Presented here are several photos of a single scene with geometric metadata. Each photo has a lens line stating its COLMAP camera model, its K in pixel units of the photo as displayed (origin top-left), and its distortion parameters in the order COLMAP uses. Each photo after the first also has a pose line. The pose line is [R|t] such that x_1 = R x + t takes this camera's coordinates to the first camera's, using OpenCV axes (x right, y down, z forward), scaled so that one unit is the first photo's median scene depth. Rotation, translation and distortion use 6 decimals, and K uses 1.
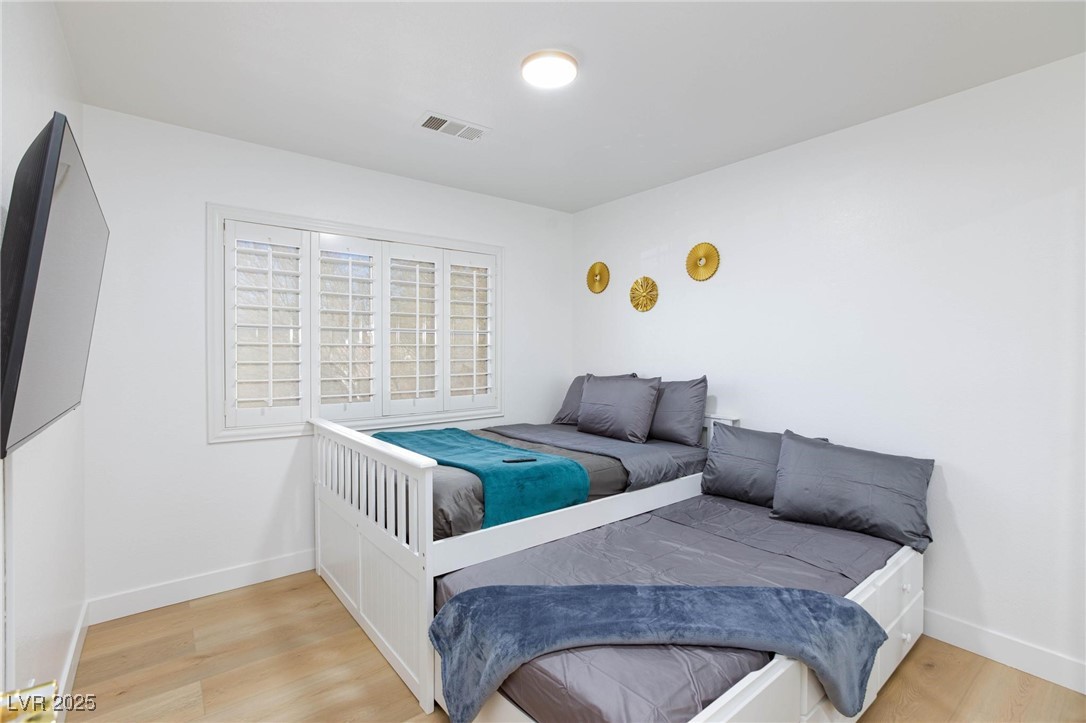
lens RADIAL K [[498.2, 0, 536.9], [0, 498.2, 361.9], [0, 0, 1]] dist [-0.023921, 0.013022]
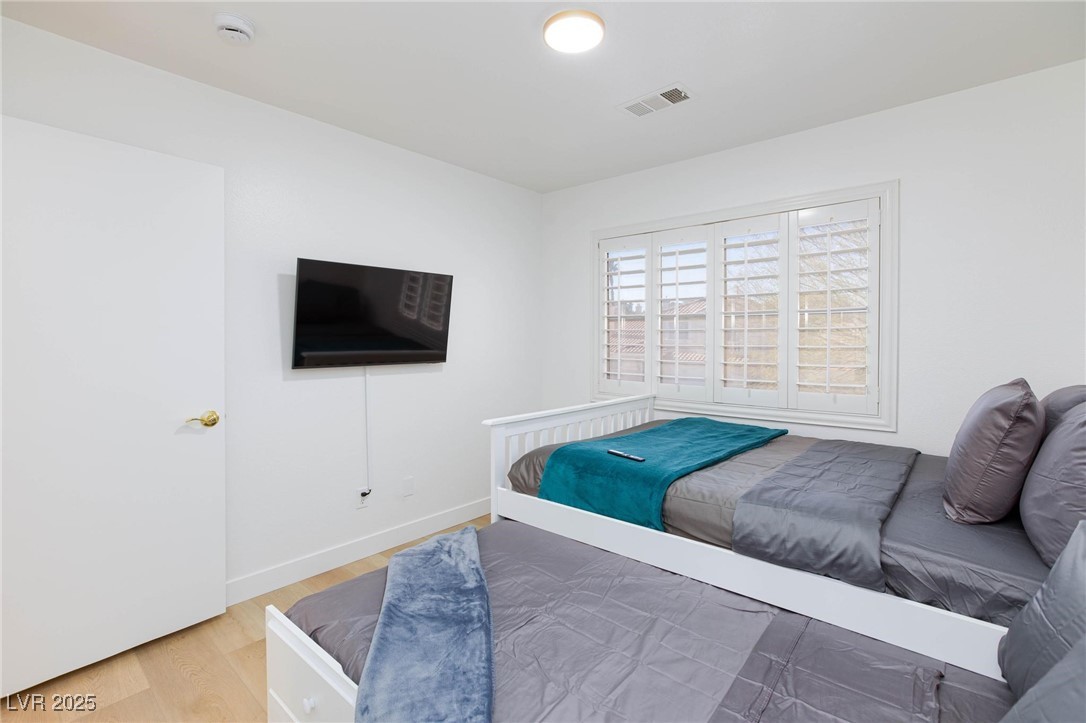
lens RADIAL K [[498.2, 0, 535.4], [0, 498.2, 352.0], [0, 0, 1]] dist [-0.023921, 0.013022]
pose [[0.184733, 0.027543, -0.982403, 0.718286], [-0.018334, 0.999530, 0.024576, -0.009143], [0.982618, 0.013472, 0.185151, 0.588723]]
